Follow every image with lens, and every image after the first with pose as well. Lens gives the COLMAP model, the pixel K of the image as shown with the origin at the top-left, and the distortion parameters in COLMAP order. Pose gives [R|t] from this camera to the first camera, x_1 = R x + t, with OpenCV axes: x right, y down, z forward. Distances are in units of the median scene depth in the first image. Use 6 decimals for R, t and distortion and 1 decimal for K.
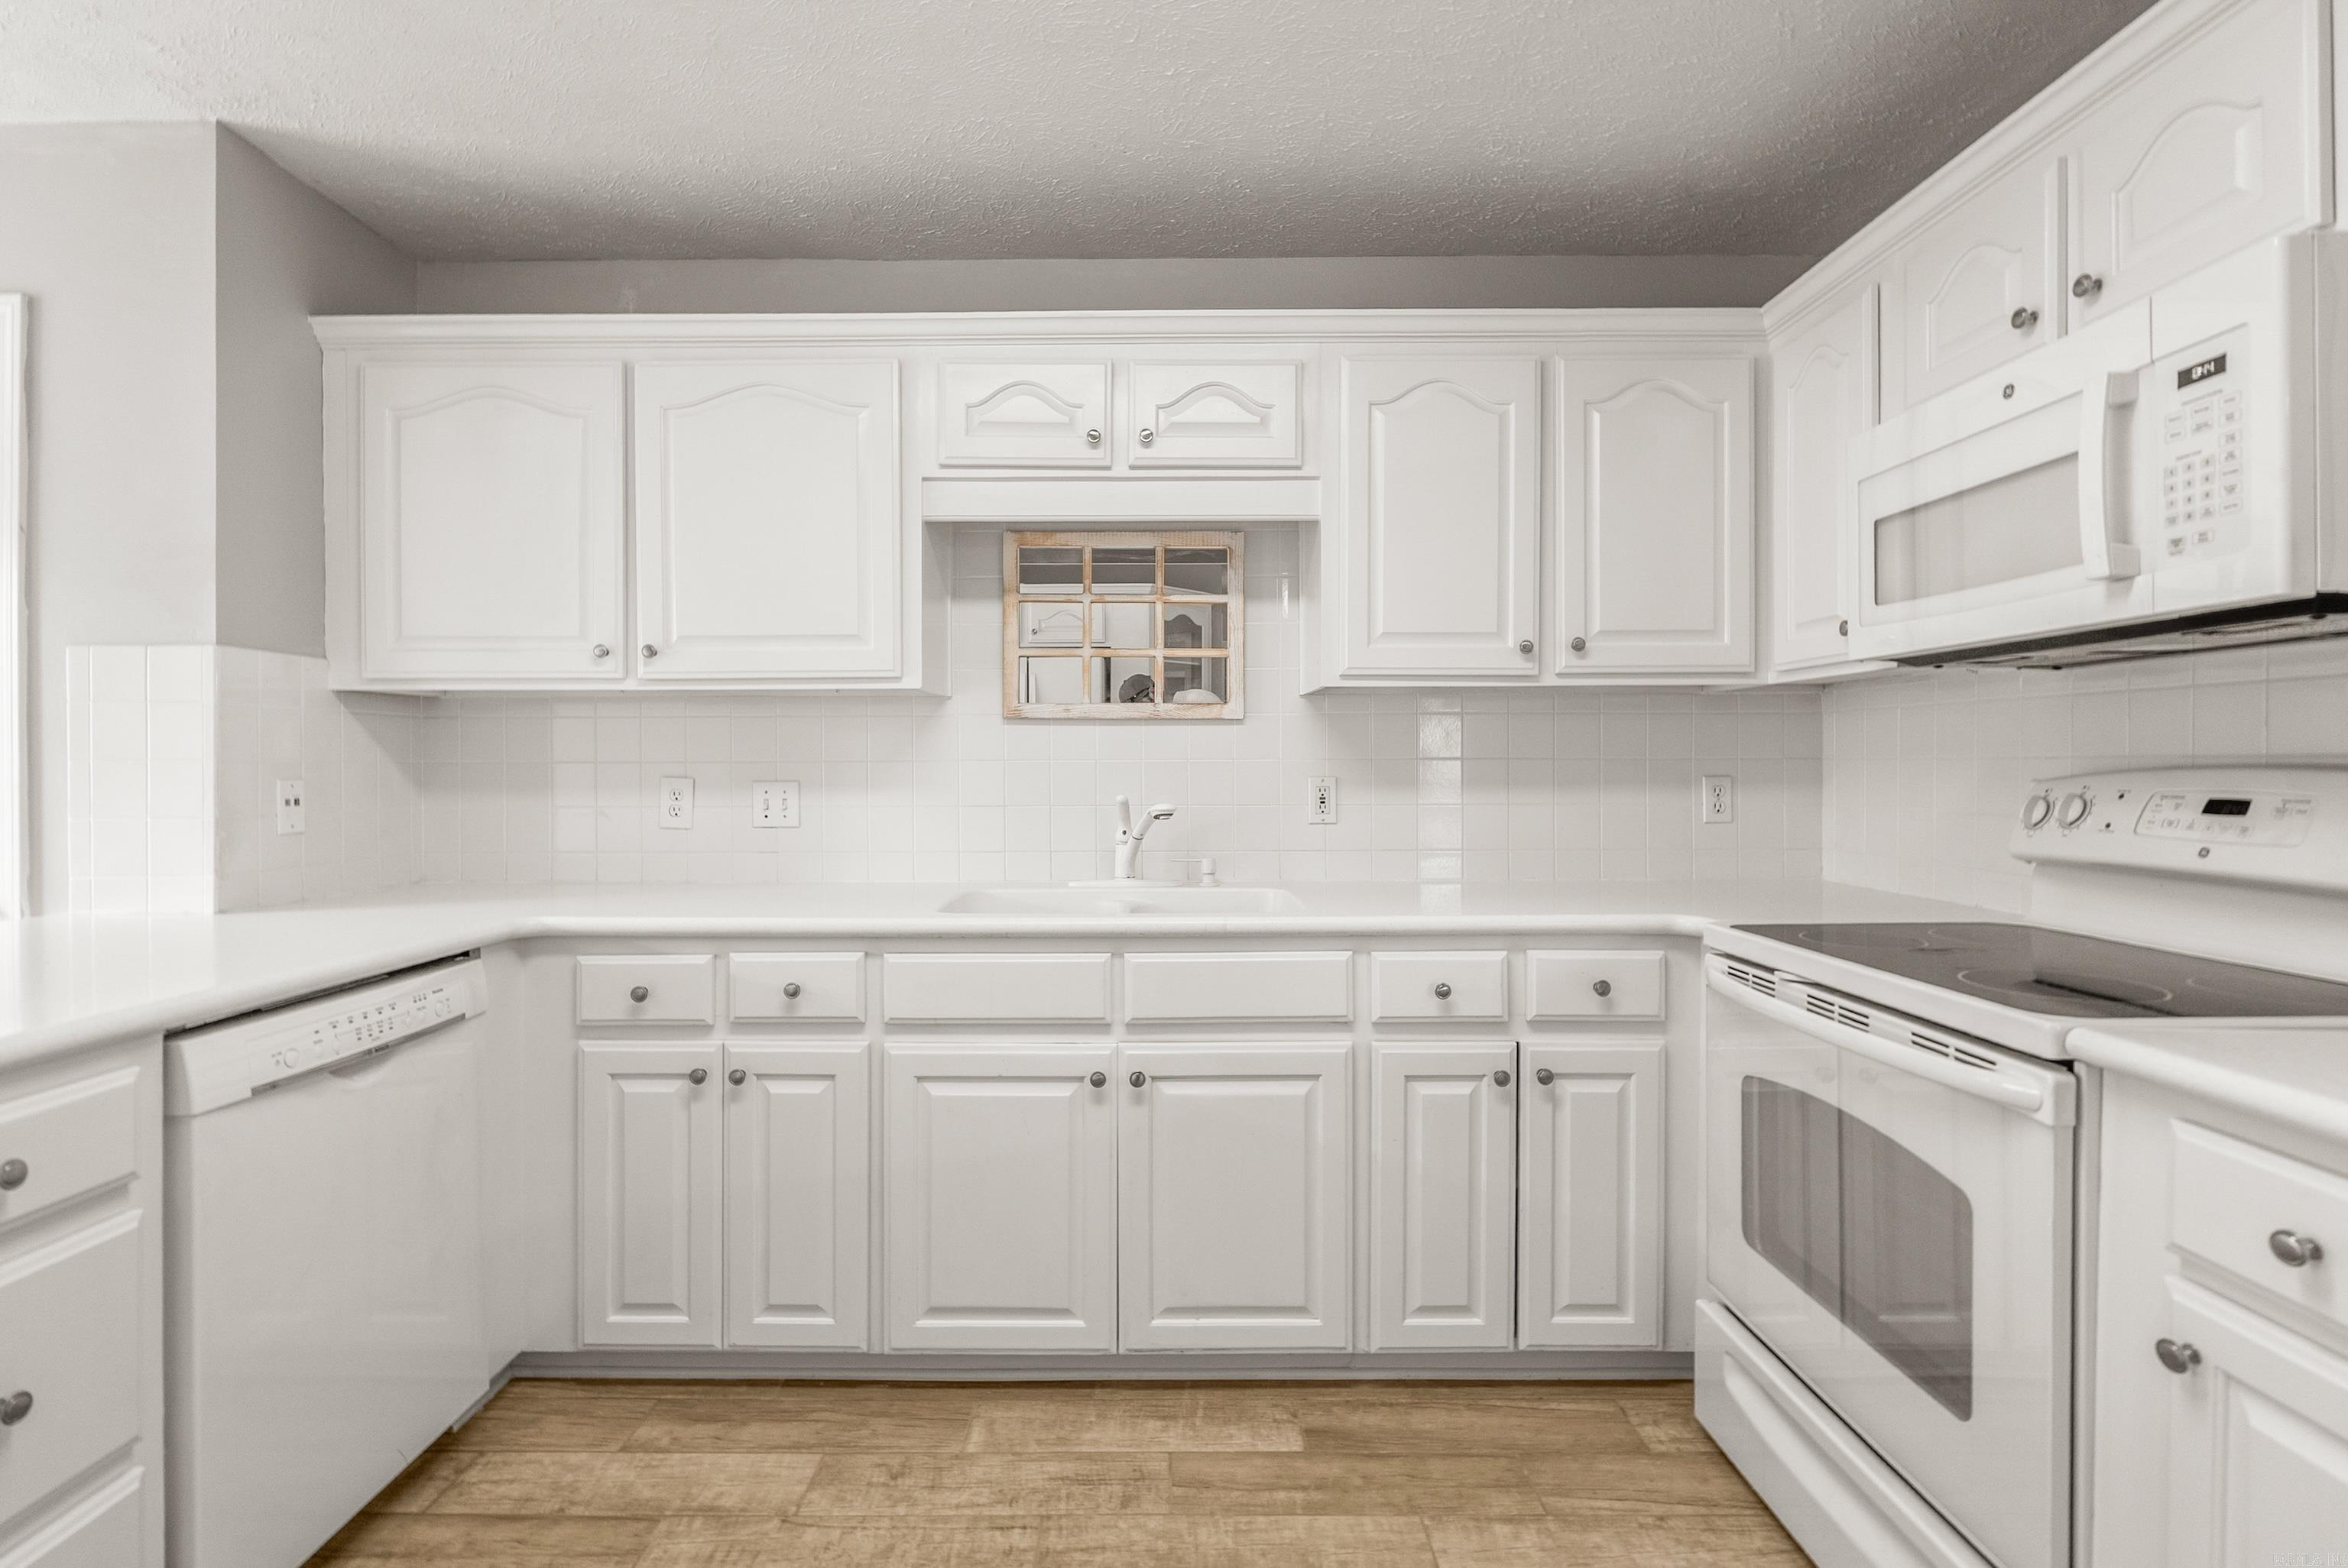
lens RADIAL K [[1060.0, 0, 1147.1], [0, 1060.0, 776.9], [0, 0, 1]] dist [-0.013822, 0.002702]
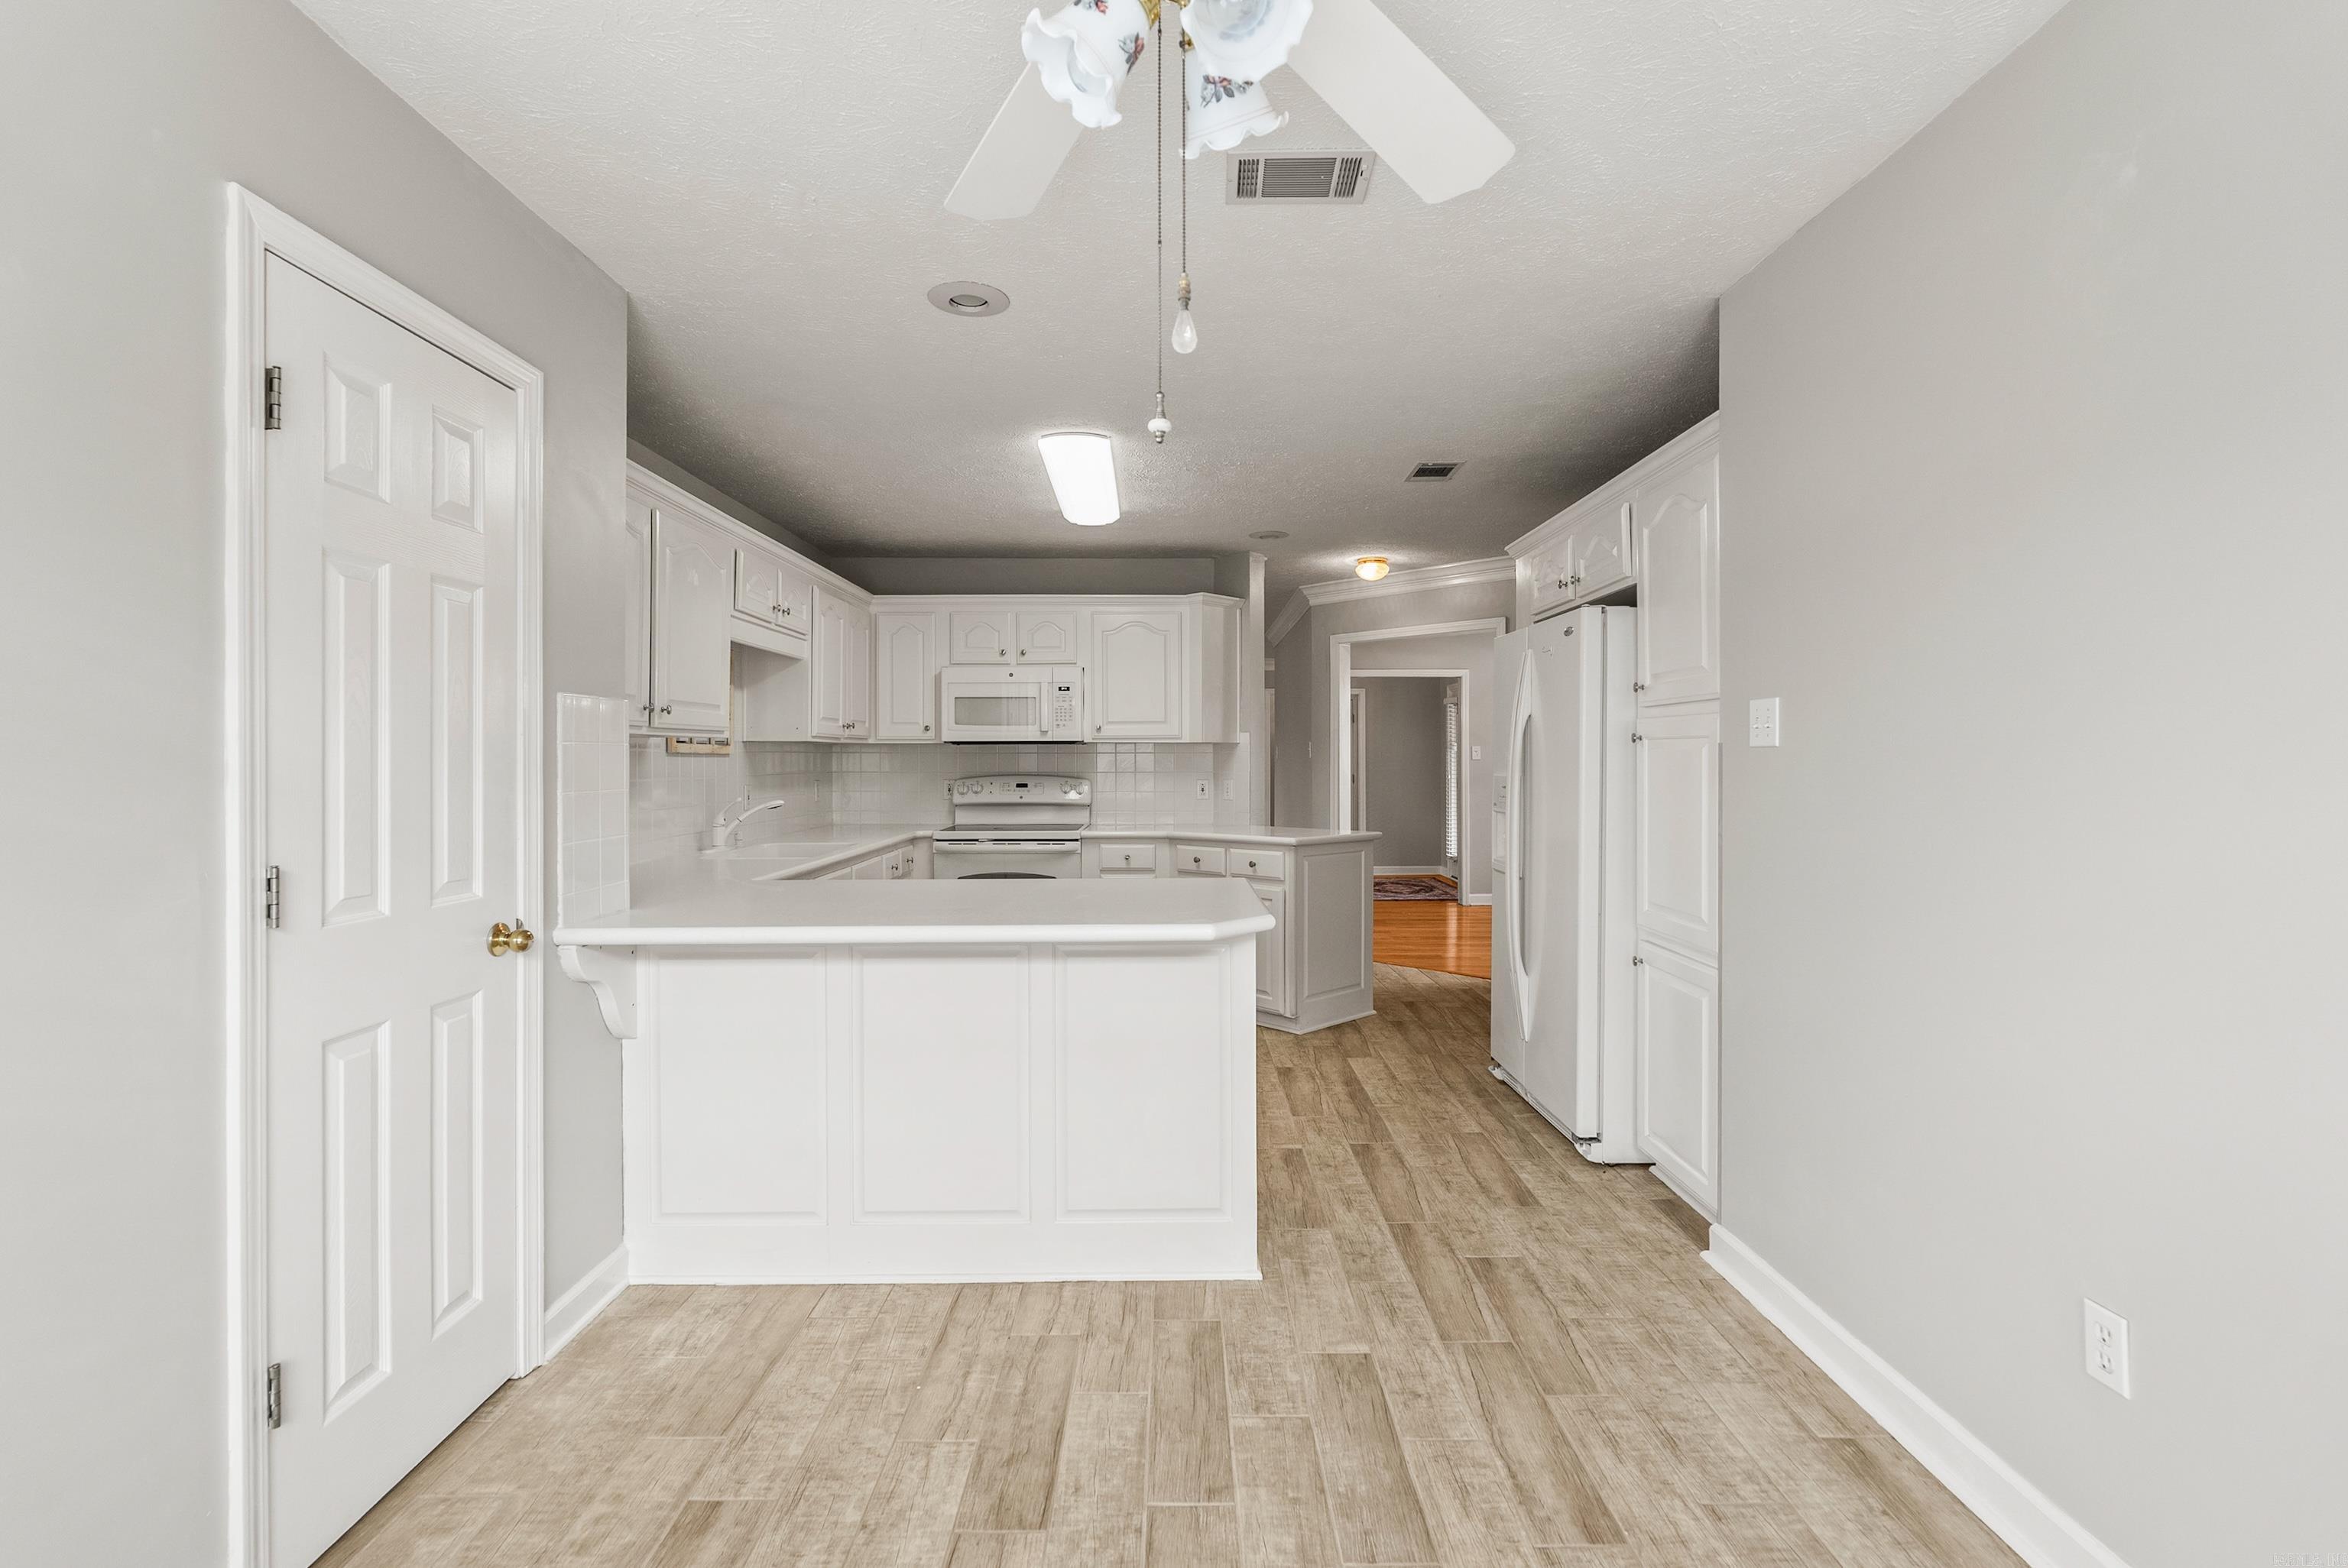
lens RADIAL K [[1060.0, 0, 1179.4], [0, 1060.0, 771.1], [0, 0, 1]] dist [-0.013822, 0.002702]
pose [[-0.016733, -0.011549, 0.999793, -2.203024], [0.010970, 0.999871, 0.011734, -0.048622], [-0.999800, 0.011164, -0.016604, 0.348362]]
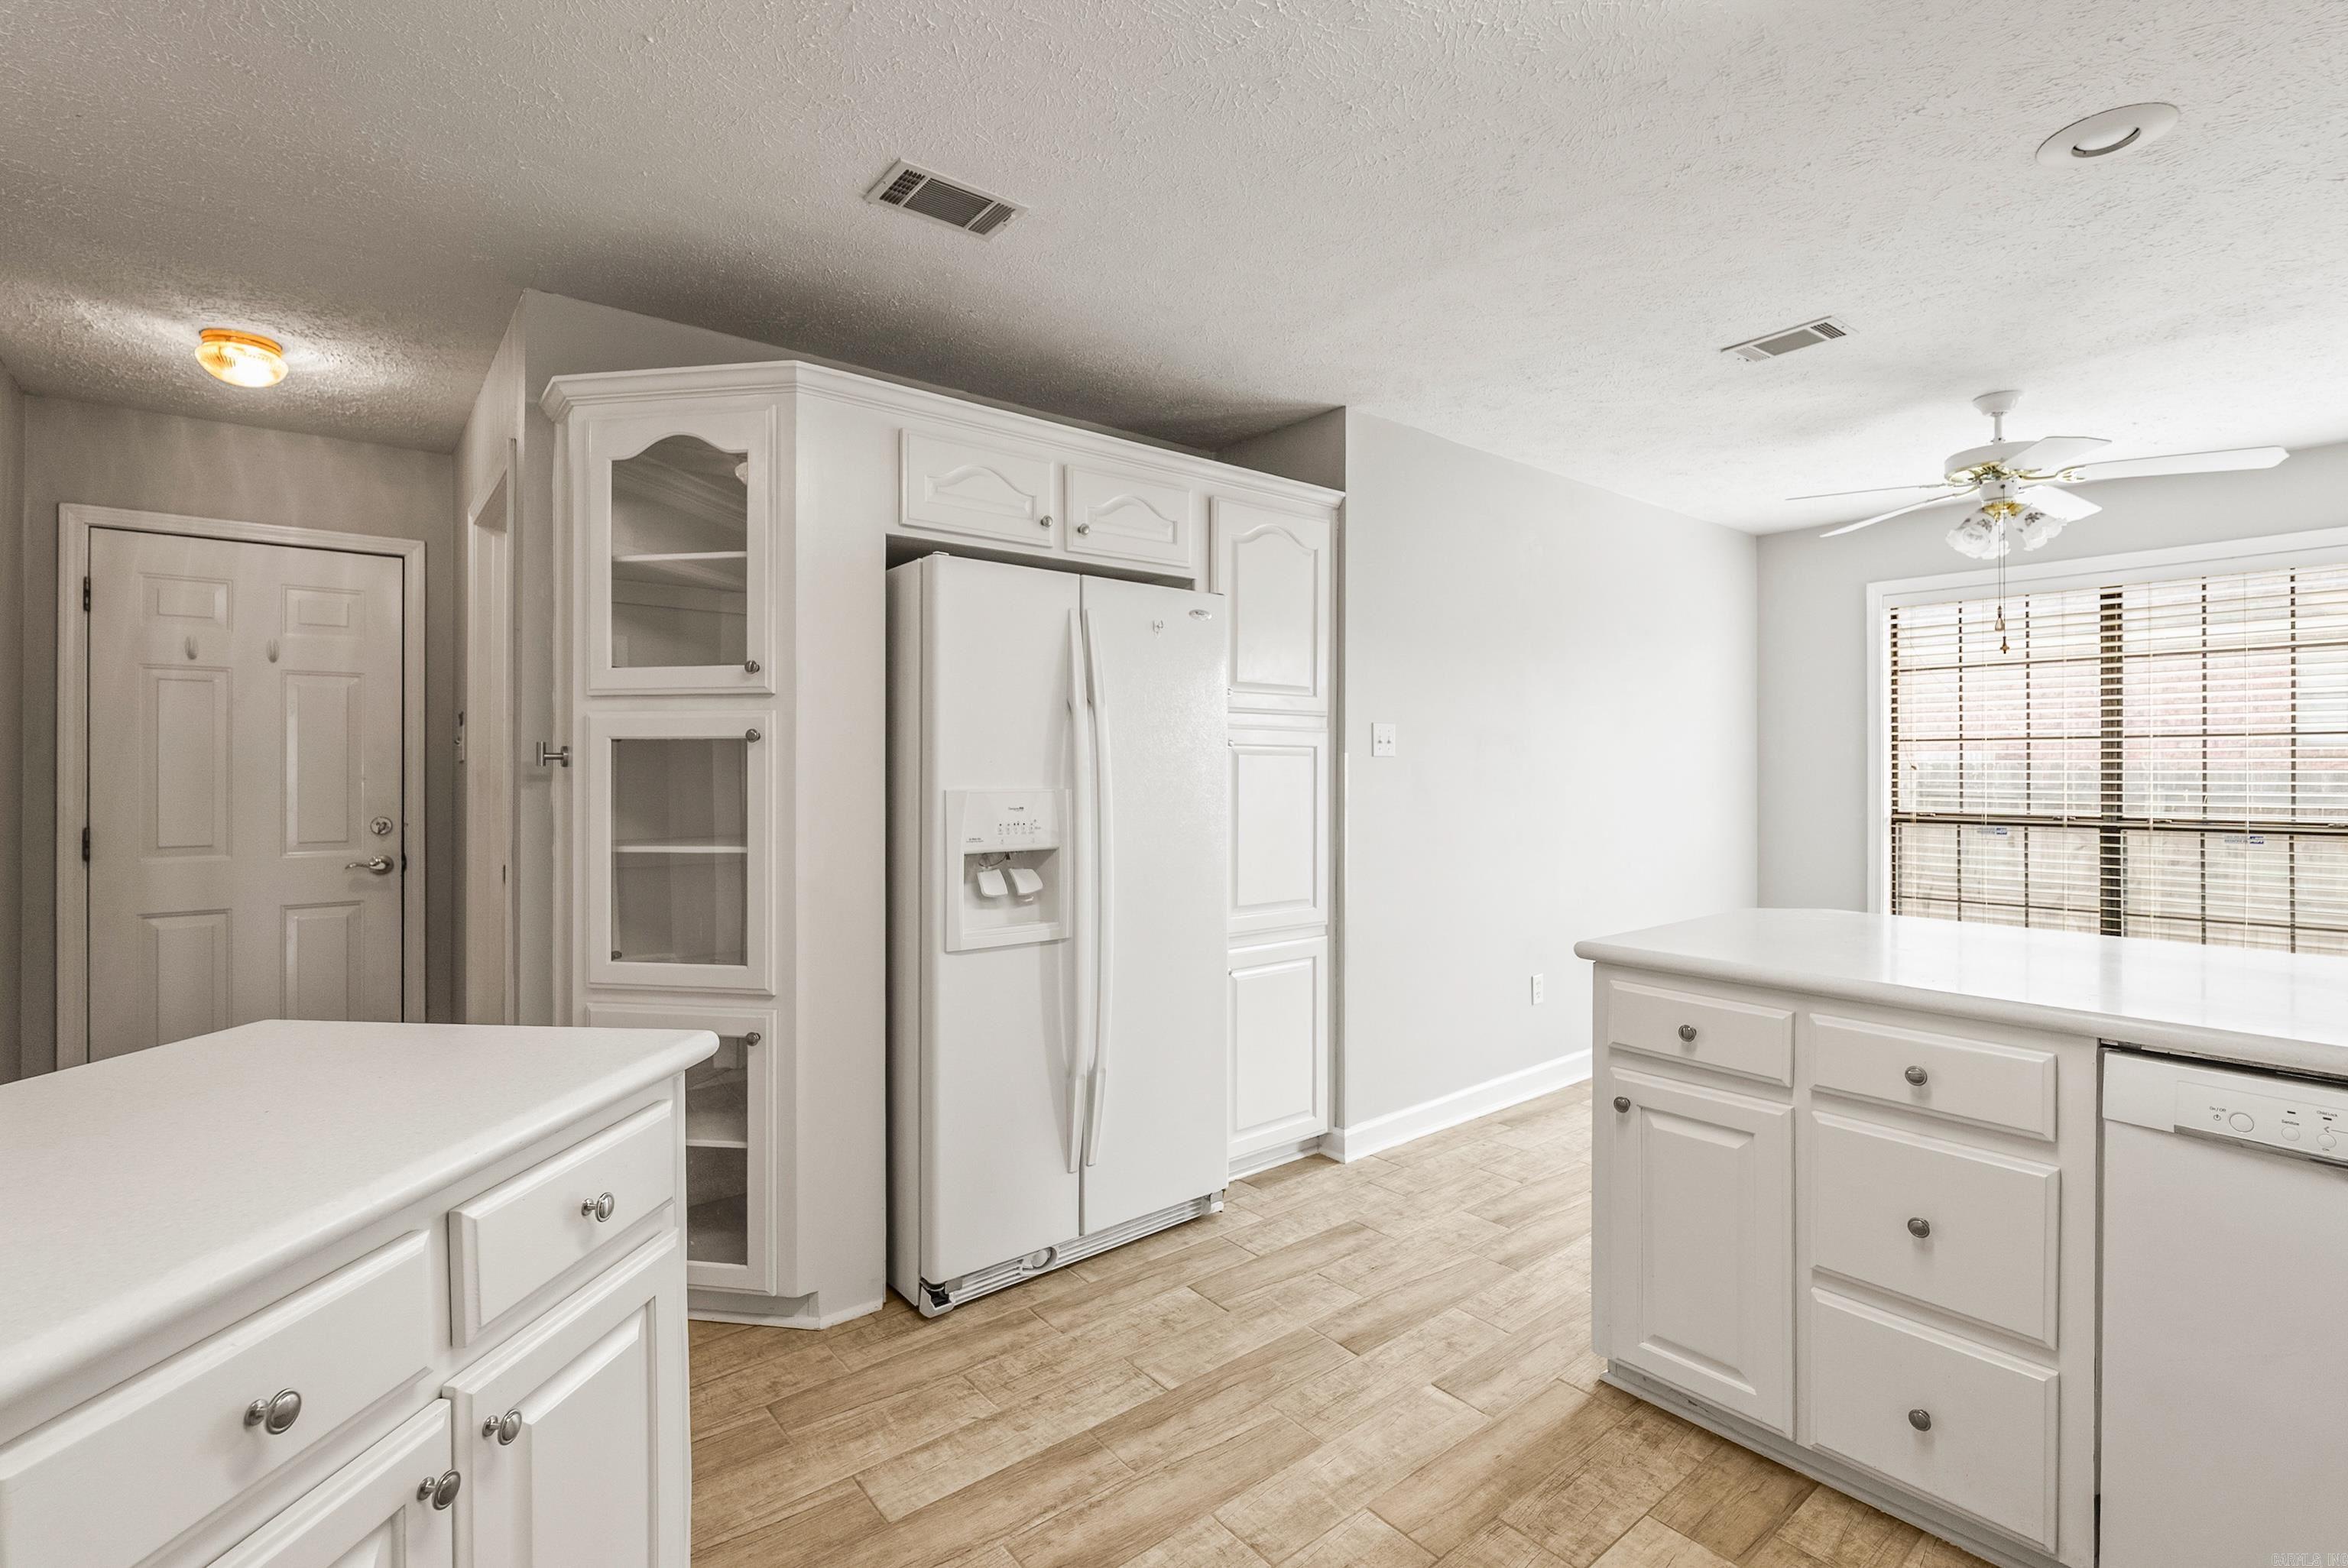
lens RADIAL K [[1060.0, 0, 1184.6], [0, 1060.0, 770.1], [0, 0, 1]] dist [-0.013822, 0.002702]
pose [[-0.768085, 0.002785, -0.640342, 0.411508], [-0.004601, 0.999941, 0.009868, -0.048393], [0.640331, 0.010525, -0.768027, 0.791594]]
